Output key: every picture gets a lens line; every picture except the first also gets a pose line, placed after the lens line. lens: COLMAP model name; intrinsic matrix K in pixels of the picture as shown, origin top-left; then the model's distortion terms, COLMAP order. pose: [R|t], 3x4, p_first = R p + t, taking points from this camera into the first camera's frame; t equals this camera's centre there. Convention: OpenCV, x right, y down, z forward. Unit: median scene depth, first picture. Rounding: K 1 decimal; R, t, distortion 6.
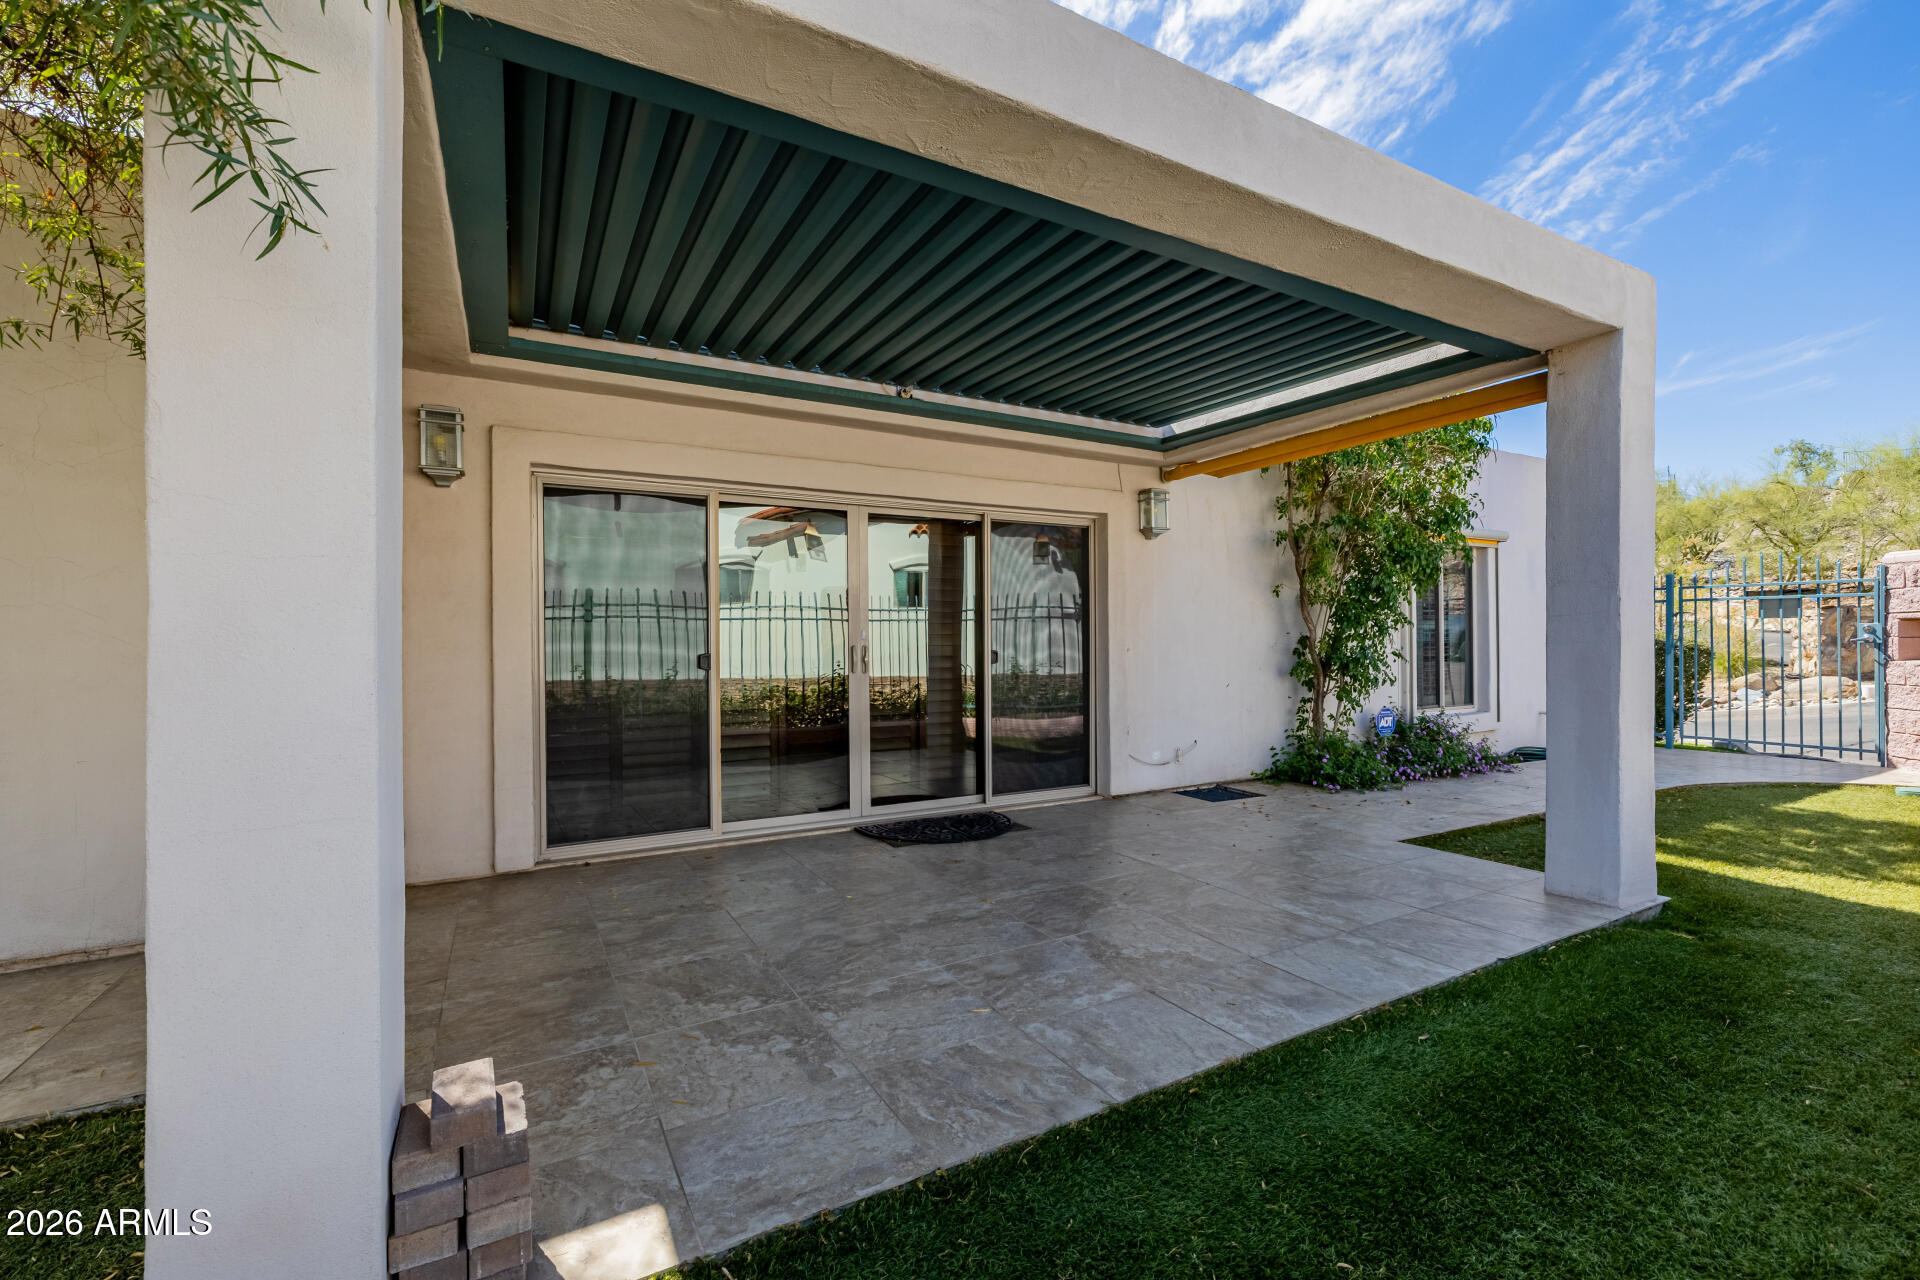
lens RADIAL K [[801.4, 0, 956.1], [0, 801.4, 638.7], [0, 0, 1]] dist [0.004391, -0.000567]
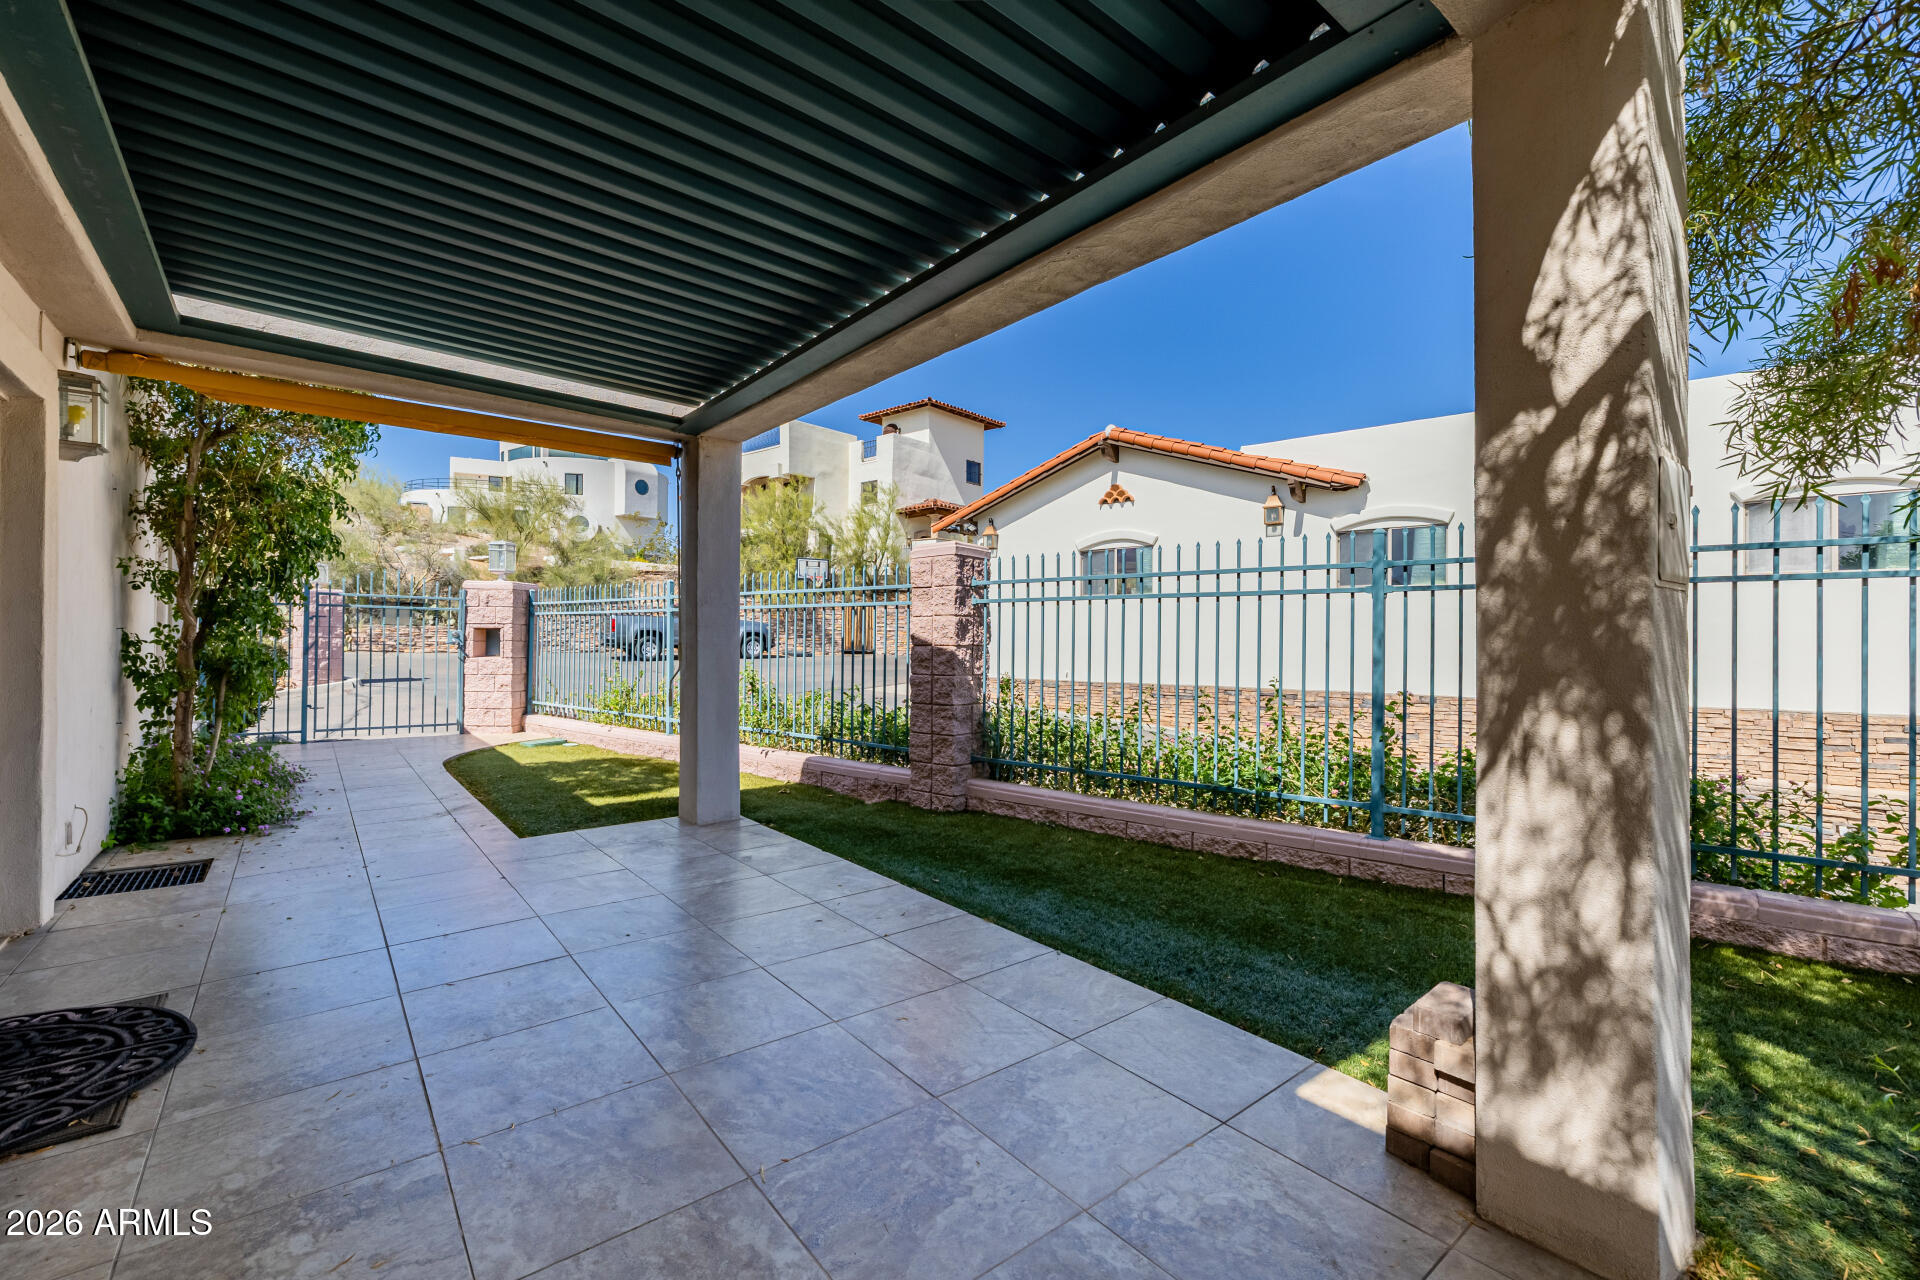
lens RADIAL K [[801.4, 0, 957.2], [0, 801.4, 644.7], [0, 0, 1]] dist [0.004391, -0.000567]
pose [[-0.167149, 0.005350, 0.985917, -0.675253], [-0.010880, 0.999914, -0.007270, 0.010568], [-0.985872, -0.011942, -0.167076, 0.776827]]
